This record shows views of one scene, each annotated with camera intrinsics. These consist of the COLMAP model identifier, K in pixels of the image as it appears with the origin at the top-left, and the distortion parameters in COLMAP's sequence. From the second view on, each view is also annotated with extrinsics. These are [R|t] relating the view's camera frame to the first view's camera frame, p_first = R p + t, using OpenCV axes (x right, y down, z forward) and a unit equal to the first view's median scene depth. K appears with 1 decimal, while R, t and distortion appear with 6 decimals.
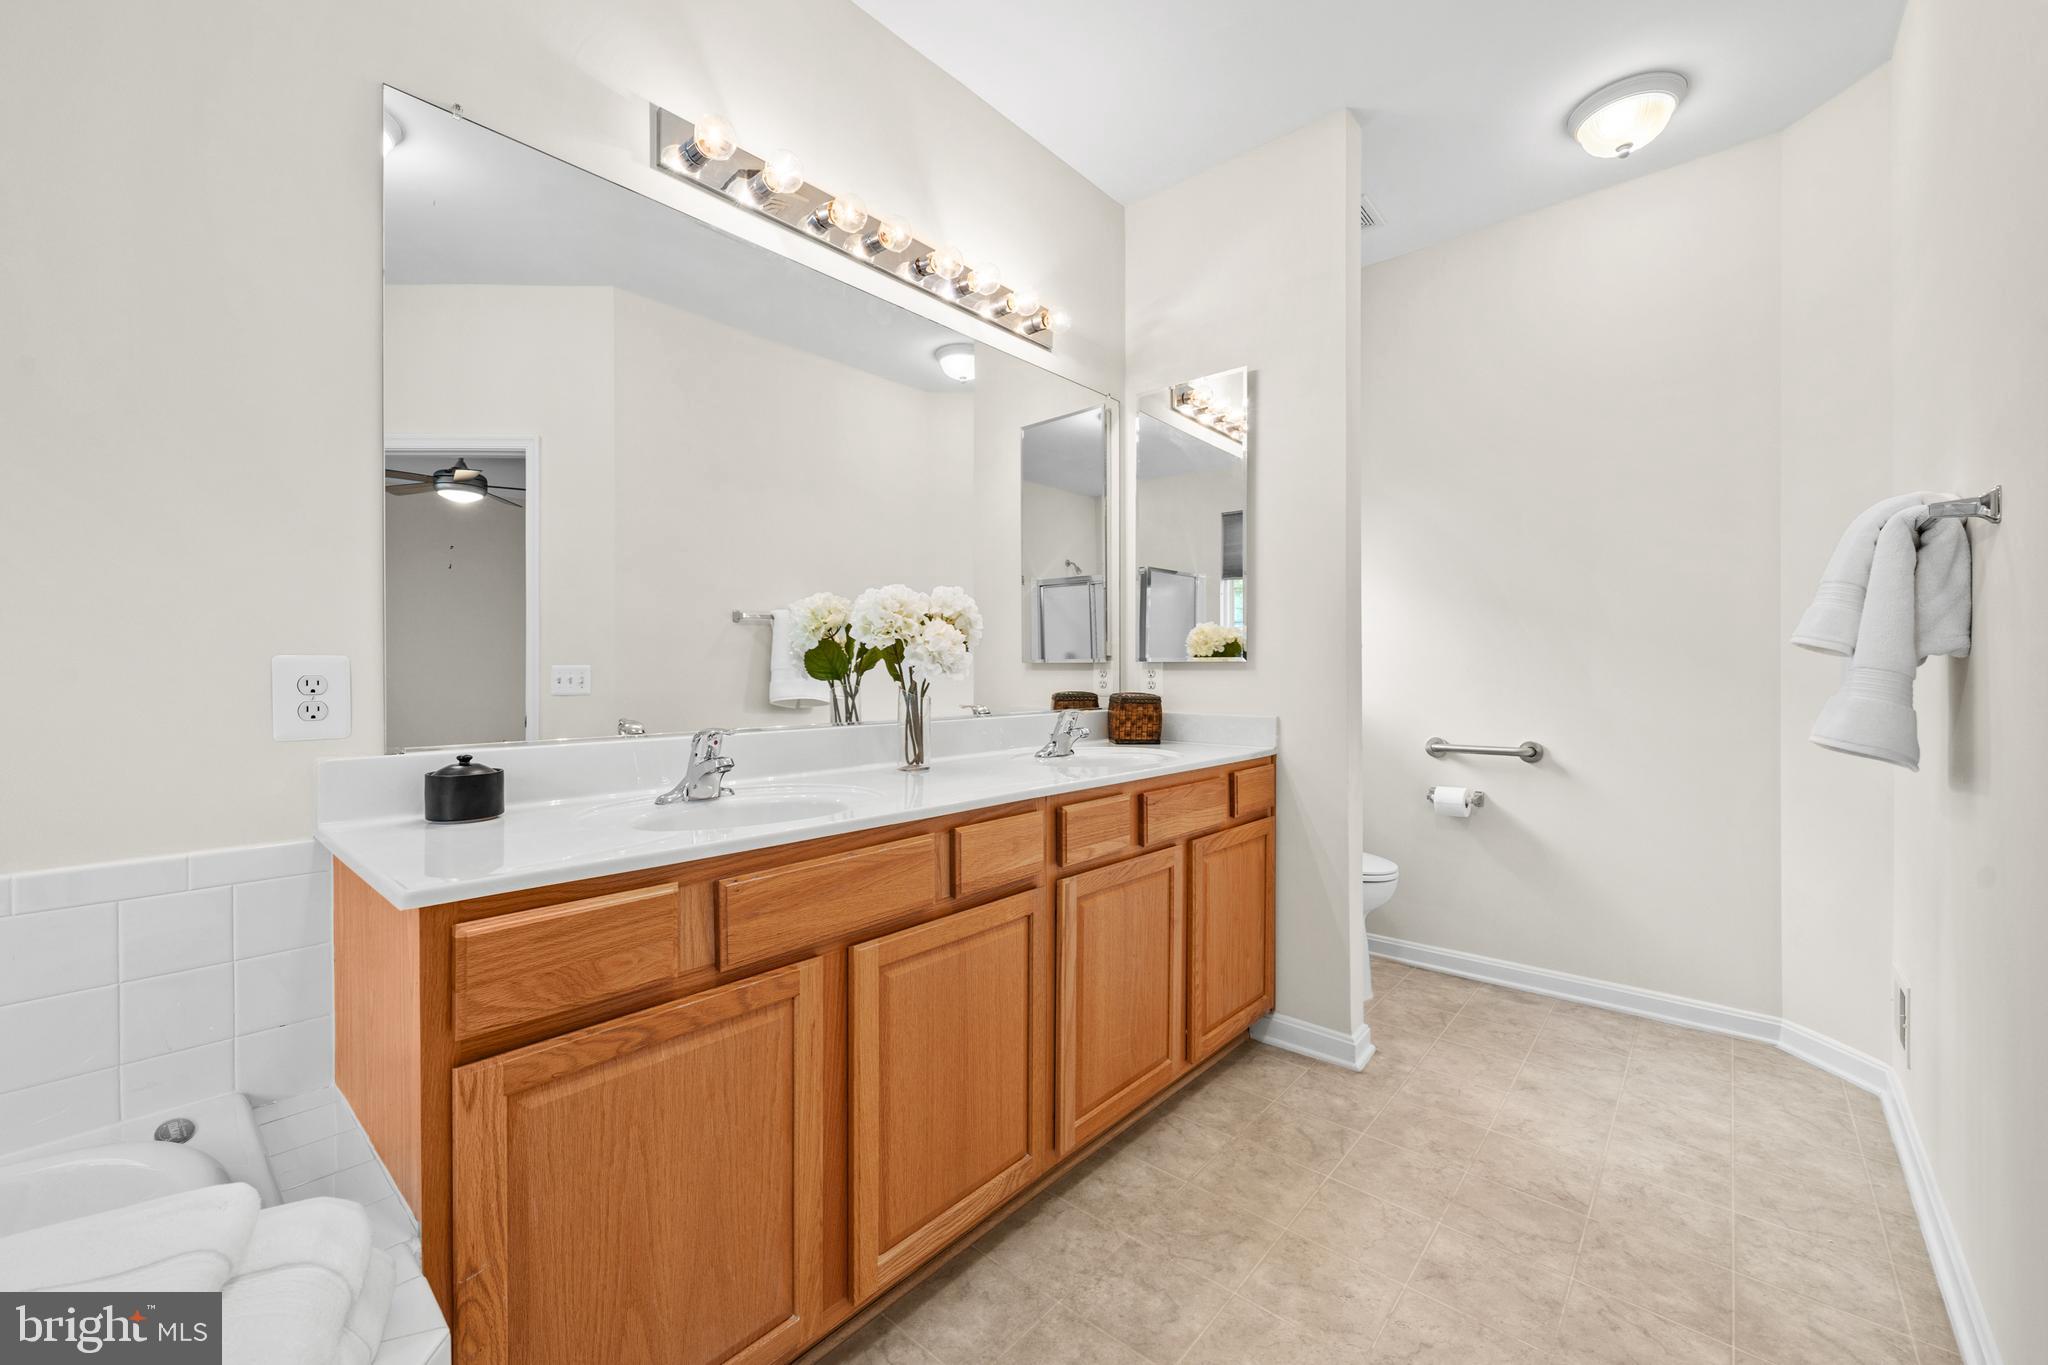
lens RADIAL K [[797.2, 0, 1014.2], [0, 797.2, 679.6], [0, 0, 1]] dist [0.000358, -0.000063]
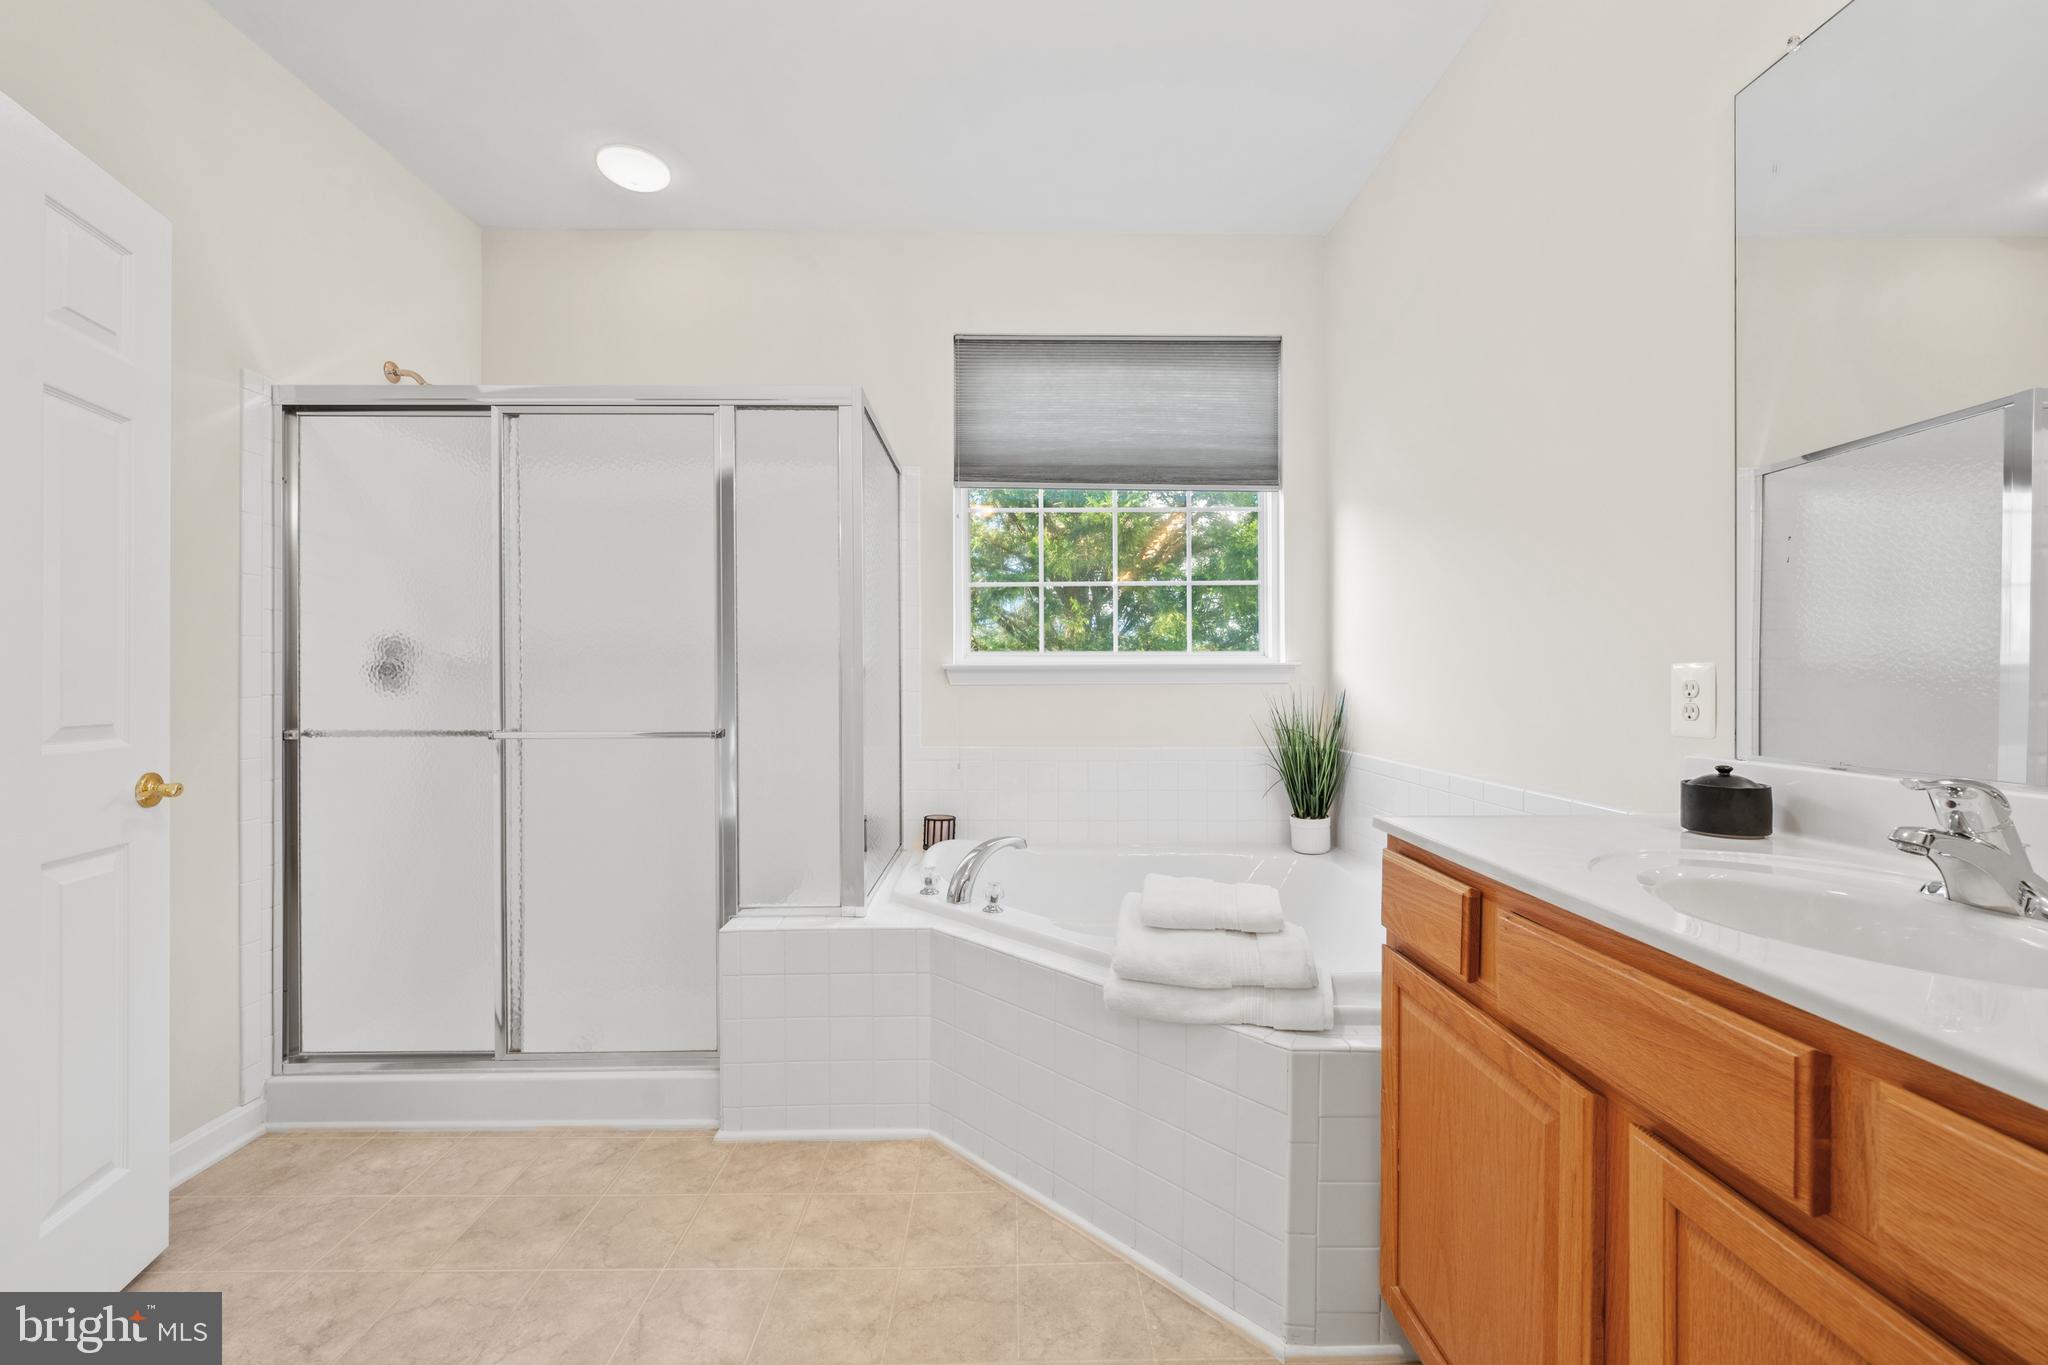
lens RADIAL K [[797.2, 0, 1026.2], [0, 797.2, 688.1], [0, 0, 1]] dist [0.000358, -0.000063]
pose [[-0.750343, 0.007583, -0.661005, 0.544405], [0.004030, 0.999968, 0.006896, -0.006182], [0.661036, 0.002510, -0.750350, 1.138849]]
